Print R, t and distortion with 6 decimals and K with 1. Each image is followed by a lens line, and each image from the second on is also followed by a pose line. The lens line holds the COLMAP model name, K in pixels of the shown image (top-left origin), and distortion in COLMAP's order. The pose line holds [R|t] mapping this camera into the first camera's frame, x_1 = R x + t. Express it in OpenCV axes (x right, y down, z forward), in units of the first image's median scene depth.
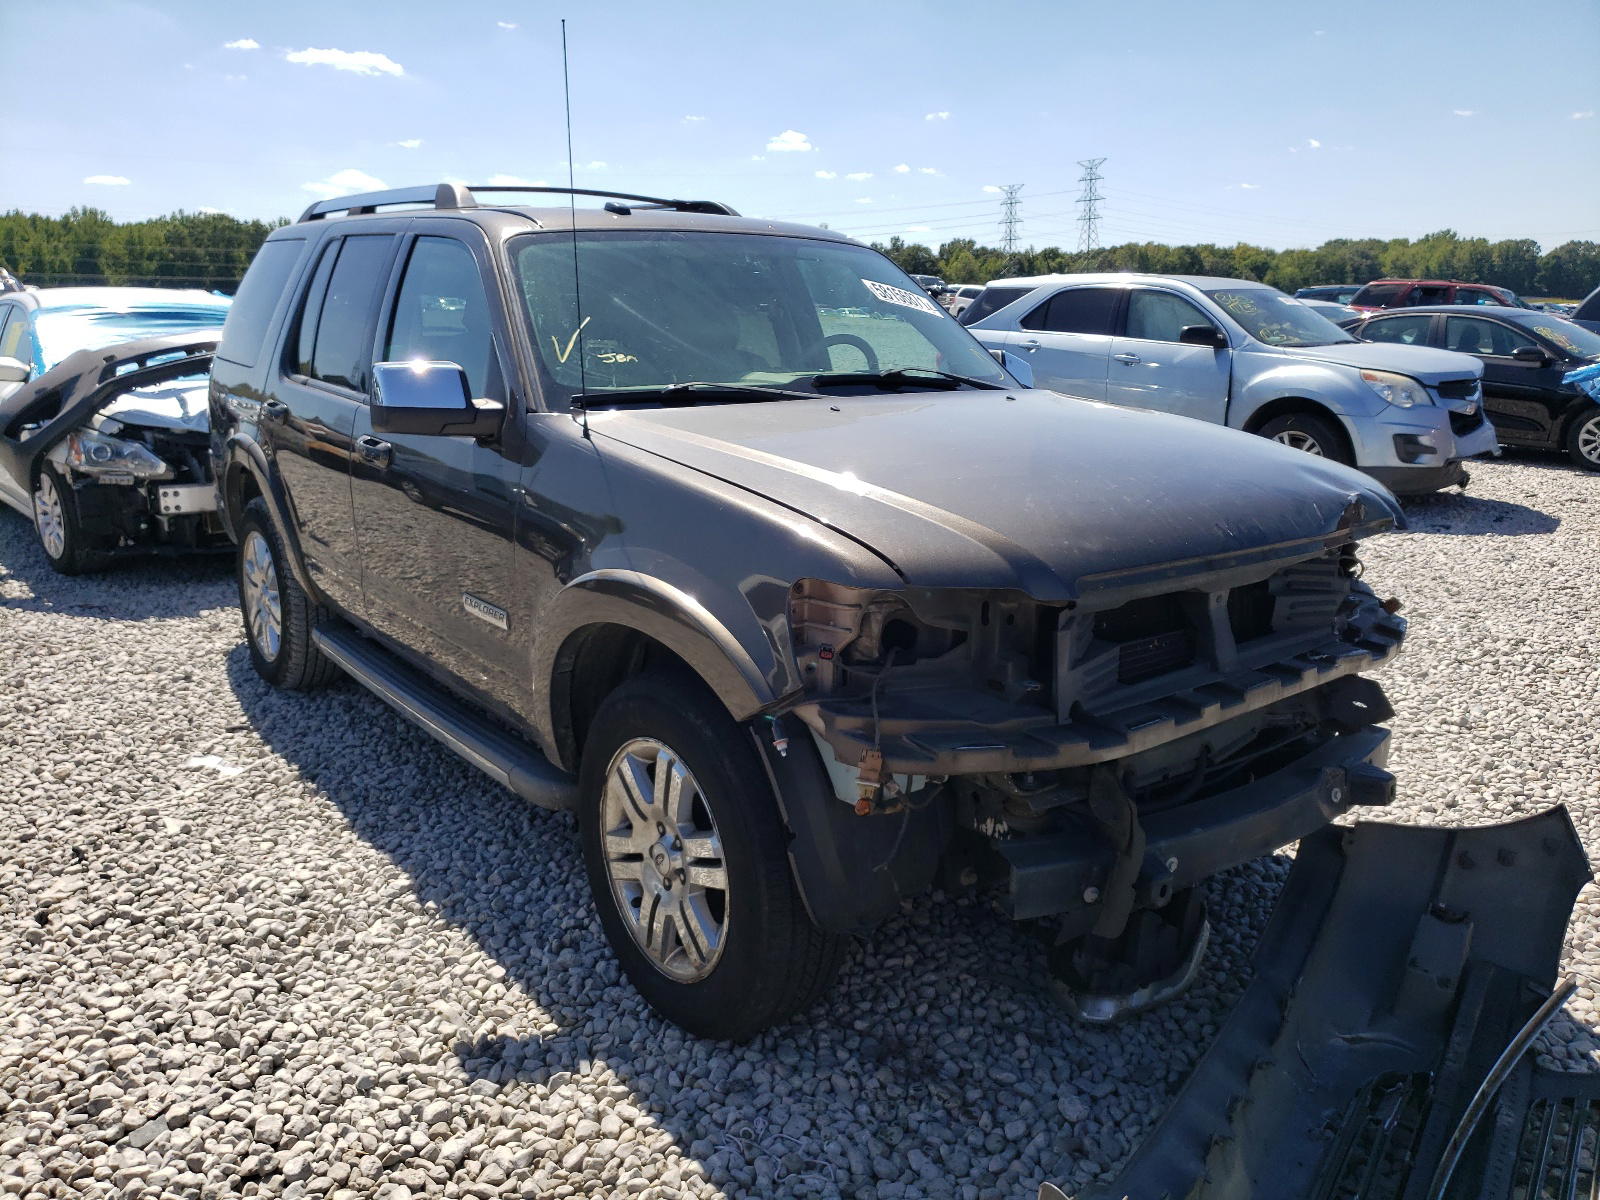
lens RADIAL K [[1282.5, 0, 800.0], [0, 1282.5, 600.0], [0, 0, 1]] dist [0.021921, -0.007669]
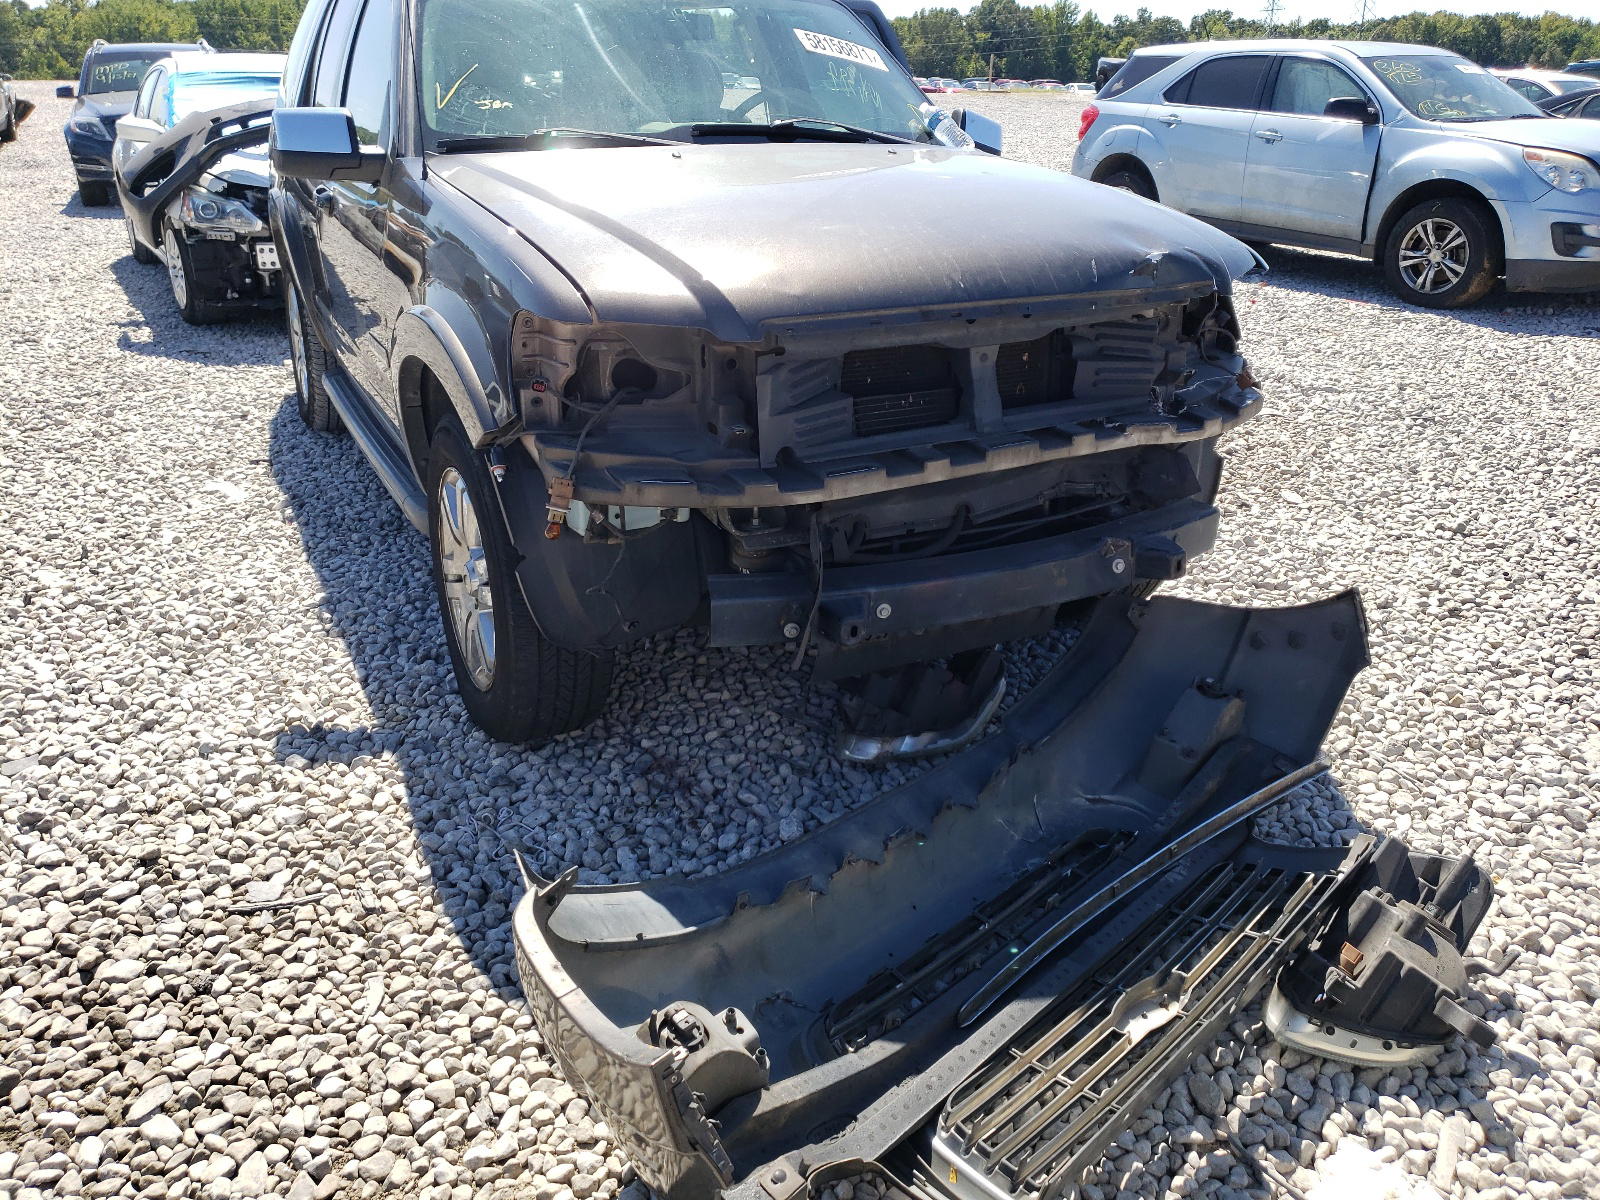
lens RADIAL K [[1269.5, 0, 886.2], [0, 1269.5, 600.8], [0, 0, 1]] dist [0.069017, -0.077580]
pose [[0.981365, 0.072166, -0.178087, 0.389236], [-0.045076, 0.987394, 0.151727, 0.034286], [0.186791, -0.140872, 0.972247, 0.005949]]
